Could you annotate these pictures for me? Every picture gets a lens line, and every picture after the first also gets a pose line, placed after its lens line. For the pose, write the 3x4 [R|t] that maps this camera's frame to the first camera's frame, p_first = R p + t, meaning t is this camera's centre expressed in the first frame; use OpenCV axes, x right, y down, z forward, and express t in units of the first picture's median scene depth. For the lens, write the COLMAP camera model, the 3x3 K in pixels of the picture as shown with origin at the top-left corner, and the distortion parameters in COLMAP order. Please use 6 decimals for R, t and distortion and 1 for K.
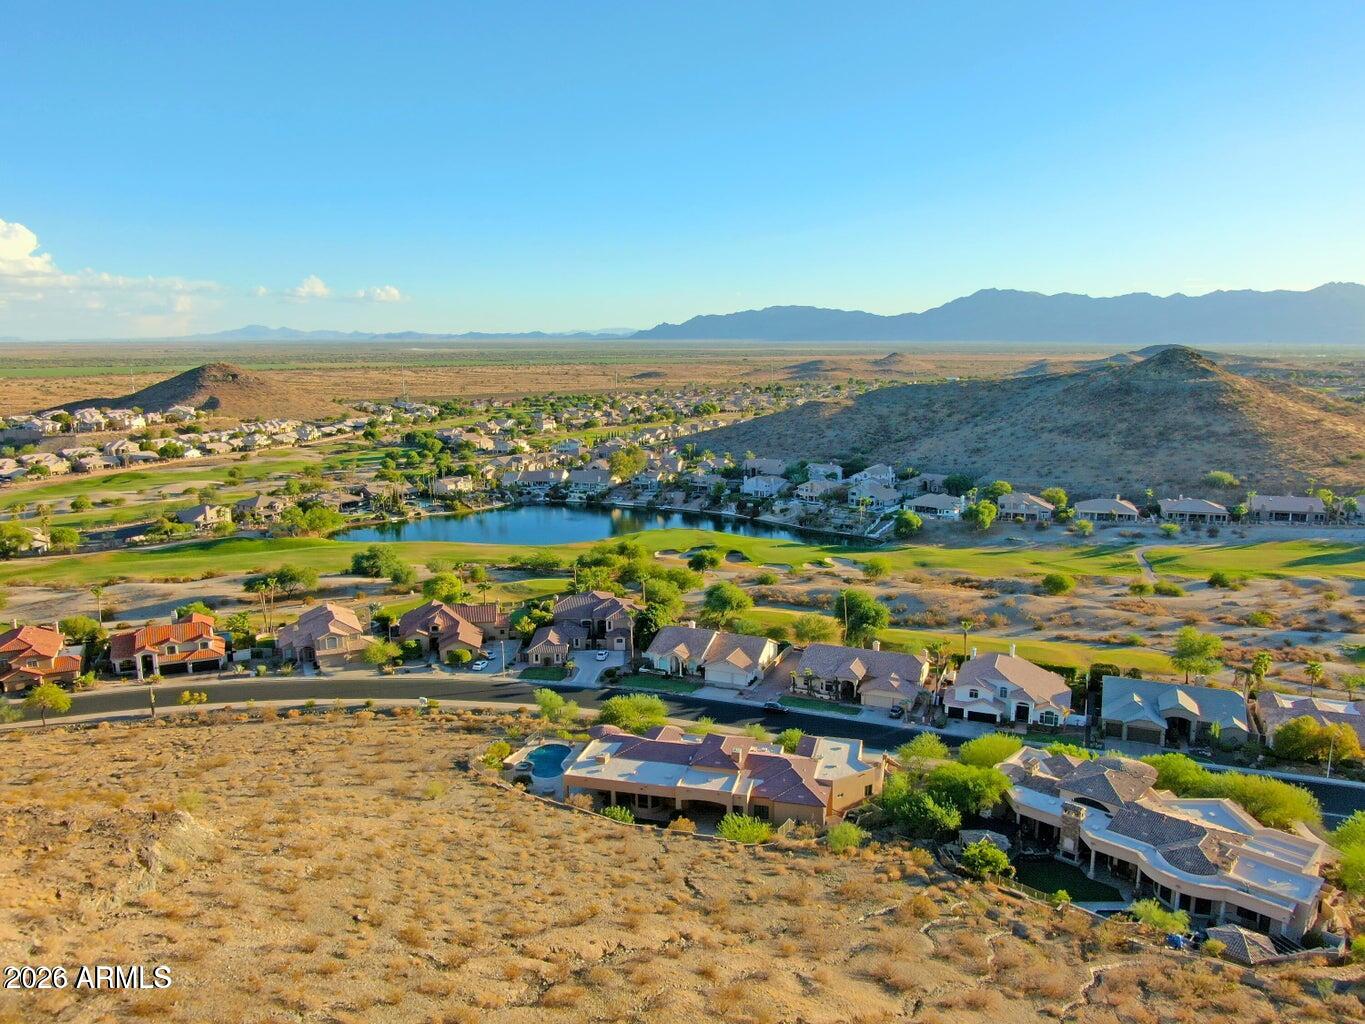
lens RADIAL K [[978.7, 0, 682.2], [0, 978.7, 511.7], [0, 0, 1]] dist [-0.021398, 0.006592]
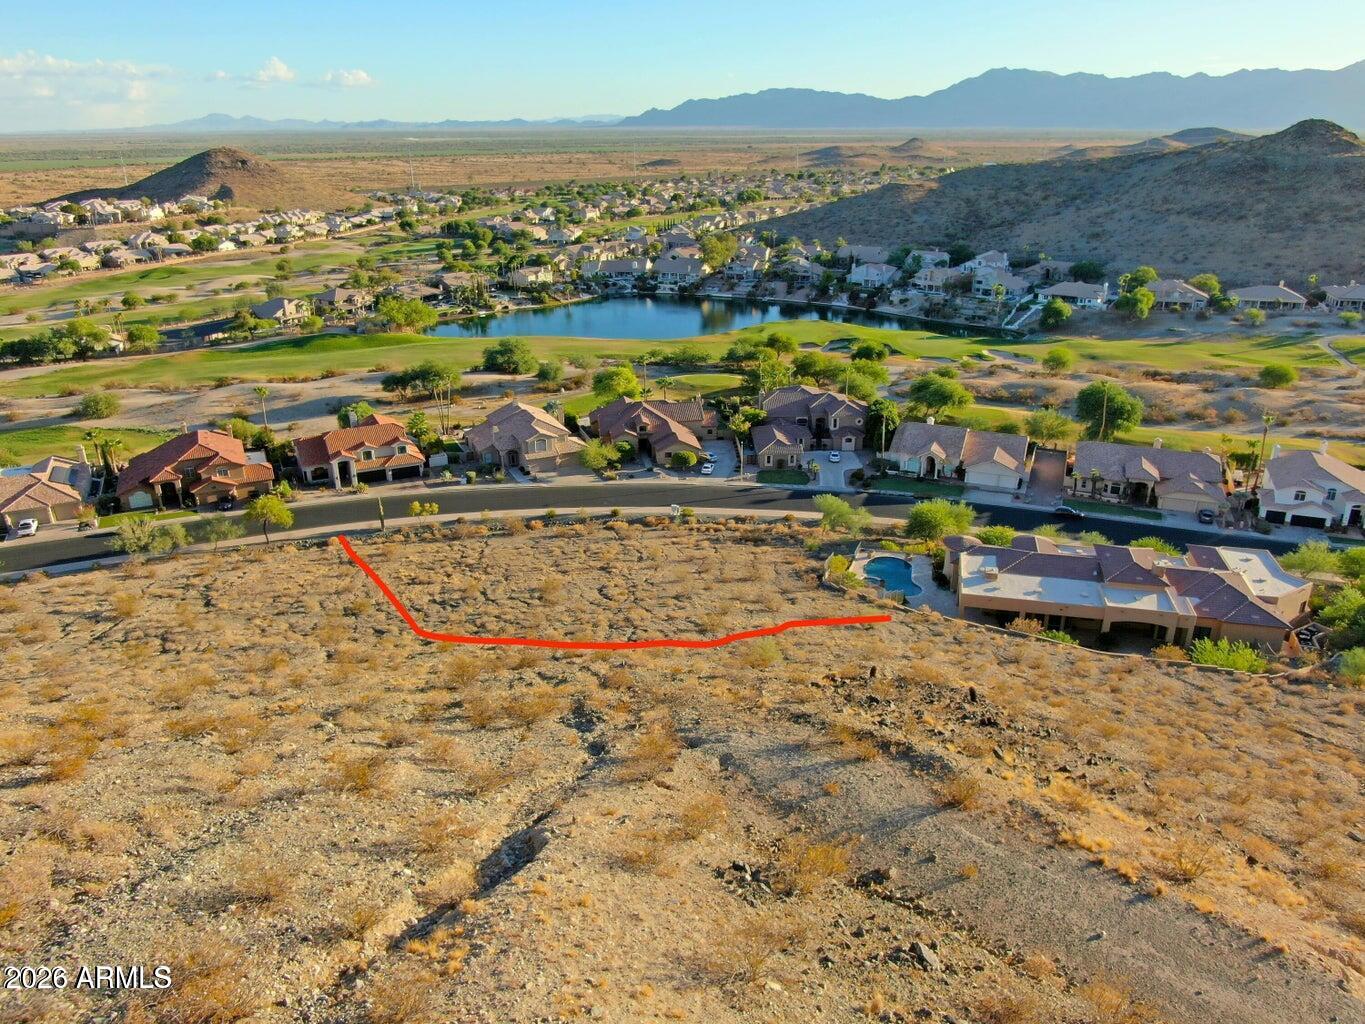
lens RADIAL K [[978.7, 0, 681.3], [0, 978.7, 511.5], [0, 0, 1]] dist [-0.021398, 0.006592]
pose [[0.999920, -0.008748, 0.009162, -0.122769], [0.006741, 0.979819, 0.199771, 0.008427], [-0.010725, -0.199693, 0.979800, 0.058385]]
